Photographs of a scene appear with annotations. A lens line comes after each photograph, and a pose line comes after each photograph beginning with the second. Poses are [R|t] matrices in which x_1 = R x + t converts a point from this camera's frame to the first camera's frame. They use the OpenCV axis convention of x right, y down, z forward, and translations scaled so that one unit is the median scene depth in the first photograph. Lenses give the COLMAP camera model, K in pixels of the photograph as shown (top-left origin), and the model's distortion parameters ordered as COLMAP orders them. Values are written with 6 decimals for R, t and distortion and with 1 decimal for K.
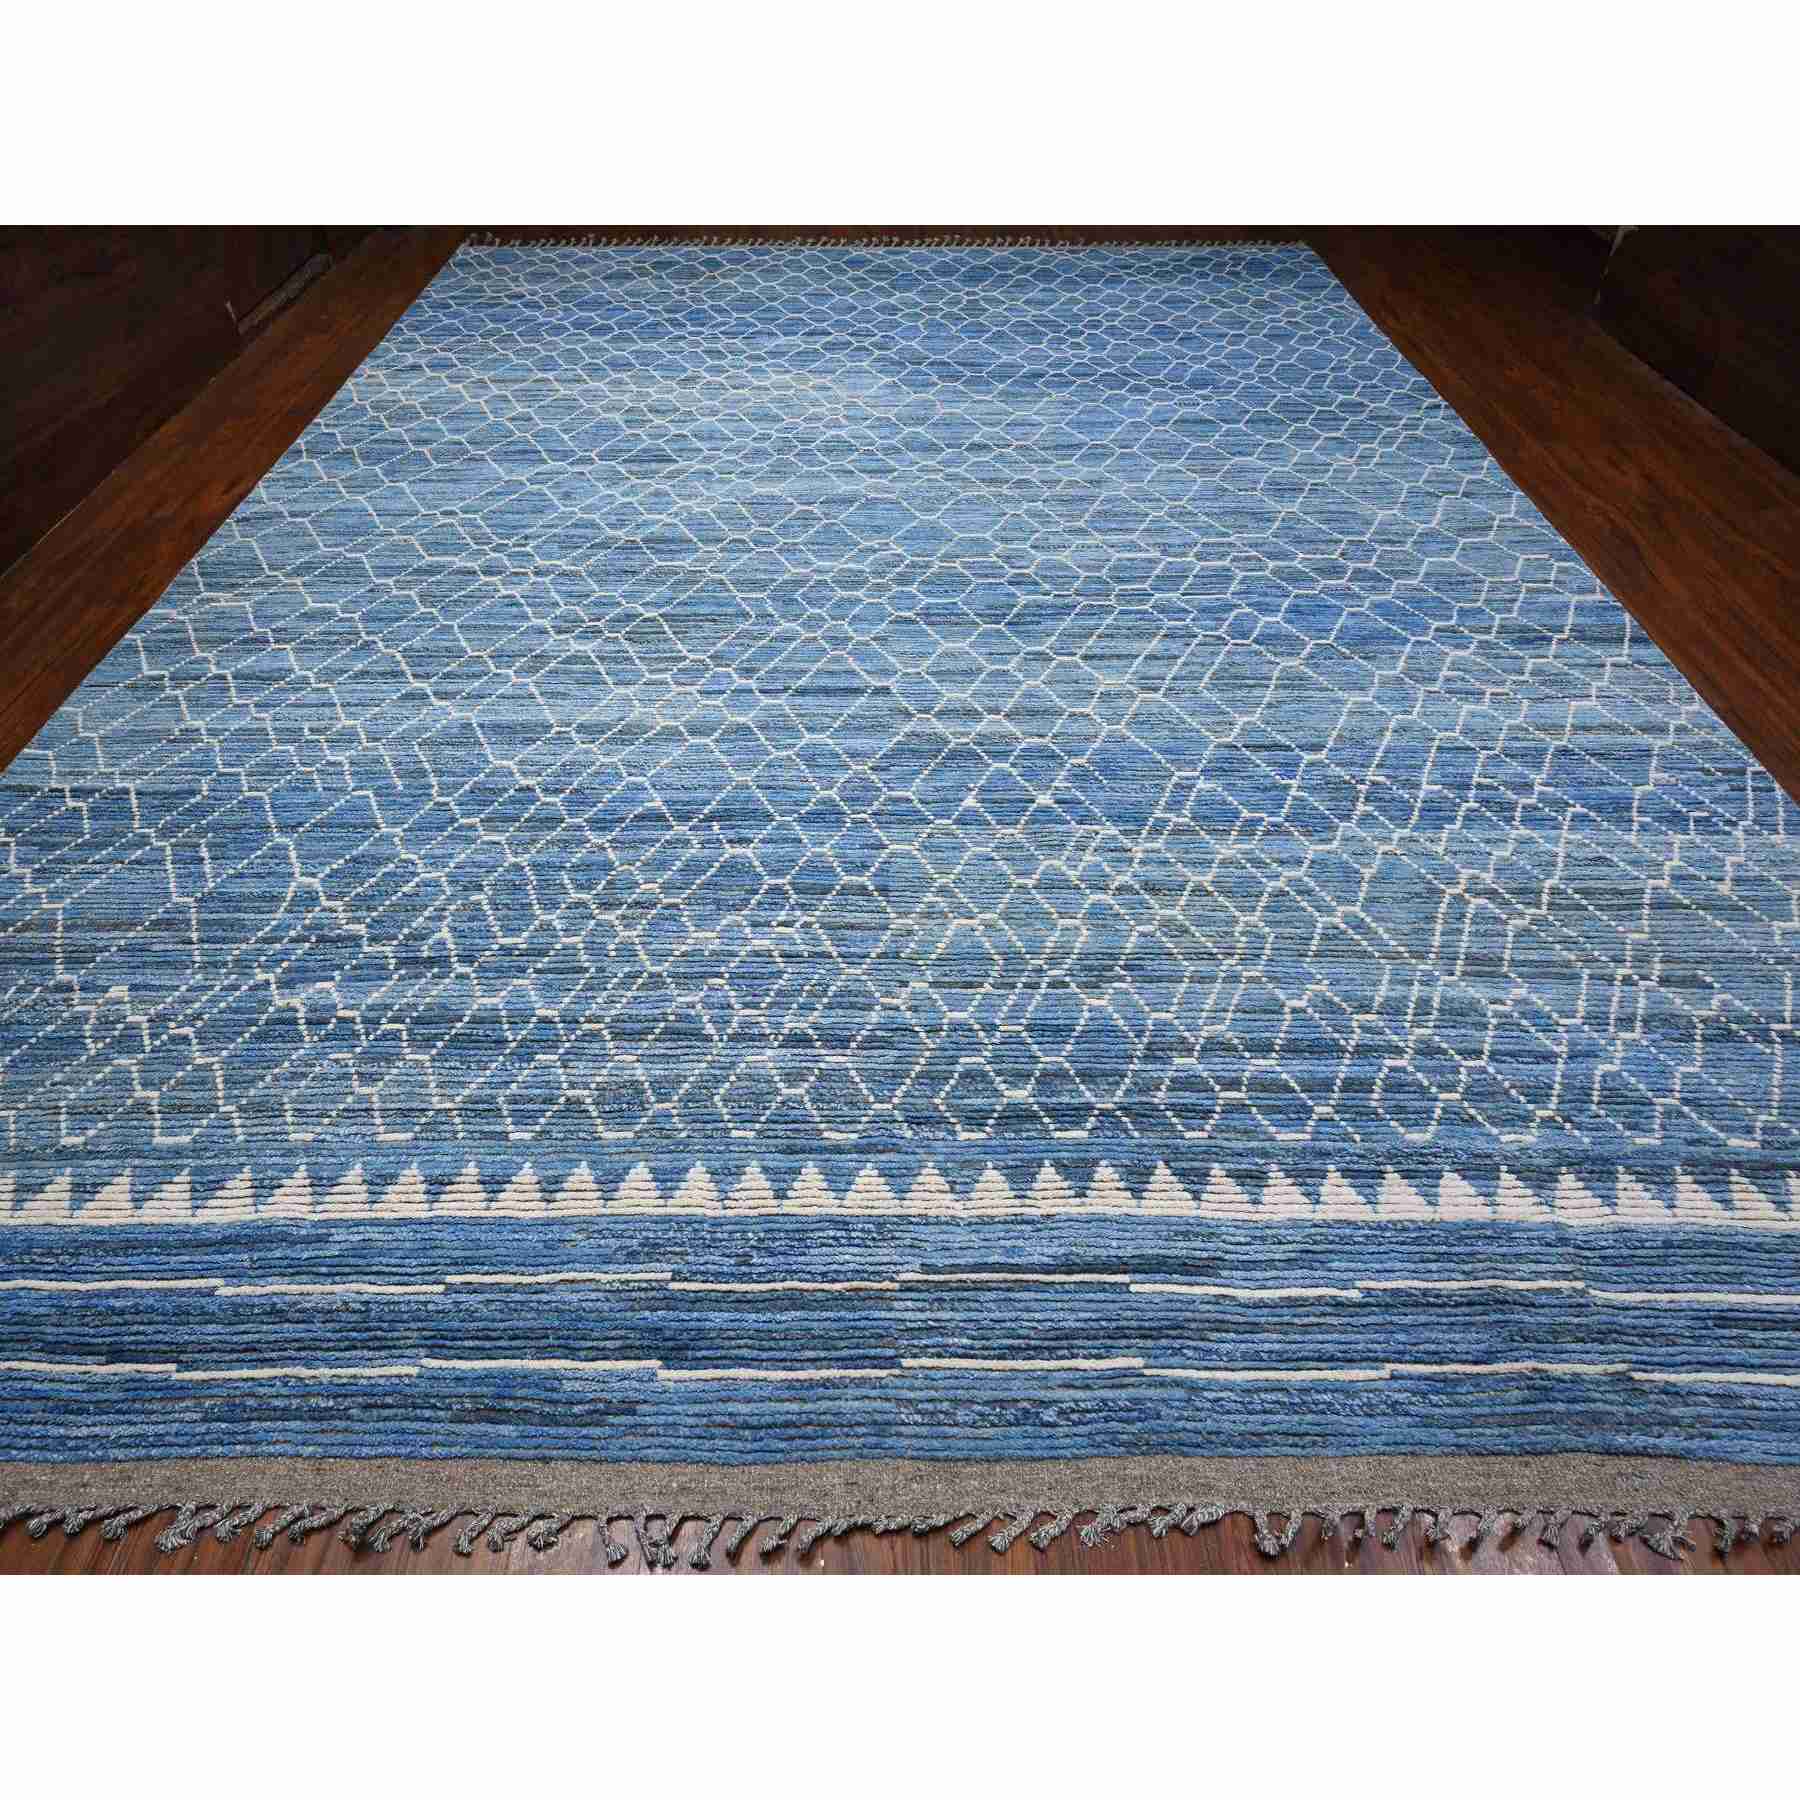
lens RADIAL K [[1040.6, 0, 900.0], [0, 1040.6, 900.0], [0, 0, 1]] dist [-0.007291, 0.001047]
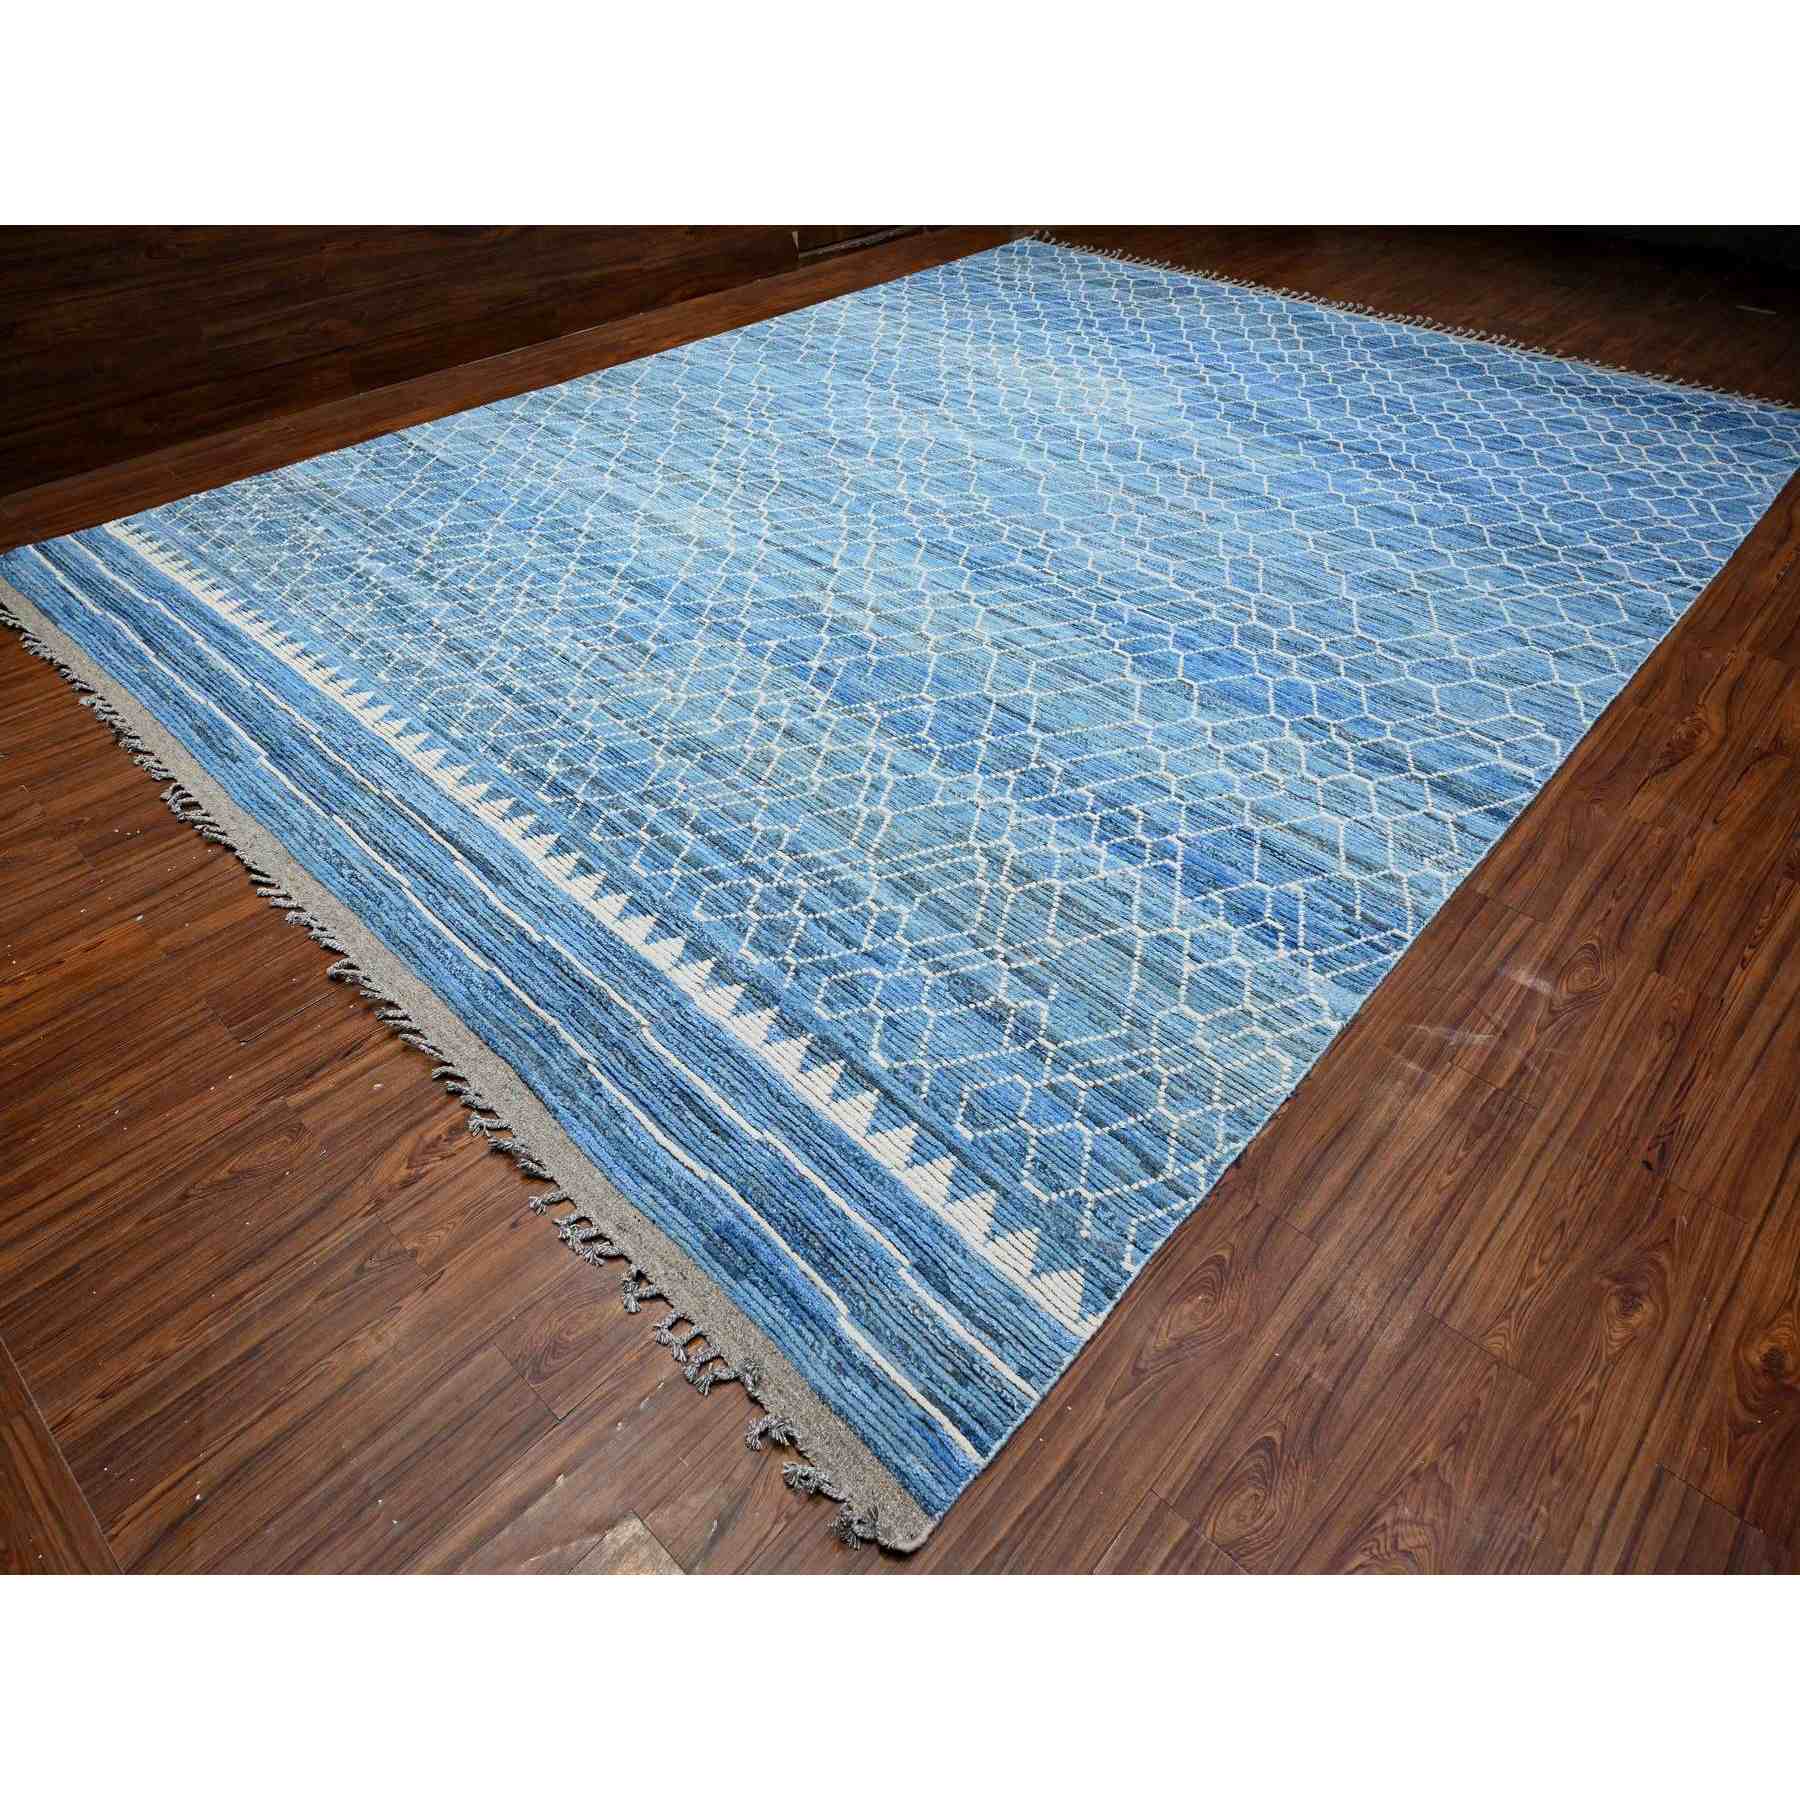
lens RADIAL K [[1040.6, 0, 900.0], [0, 1040.6, 900.0], [0, 0, 1]] dist [-0.007291, 0.001047]
pose [[0.739243, 0.478182, -0.474197, 0.953163], [-0.496223, 0.862817, 0.096487, -0.023179], [0.455283, 0.163980, 0.875116, 0.004697]]
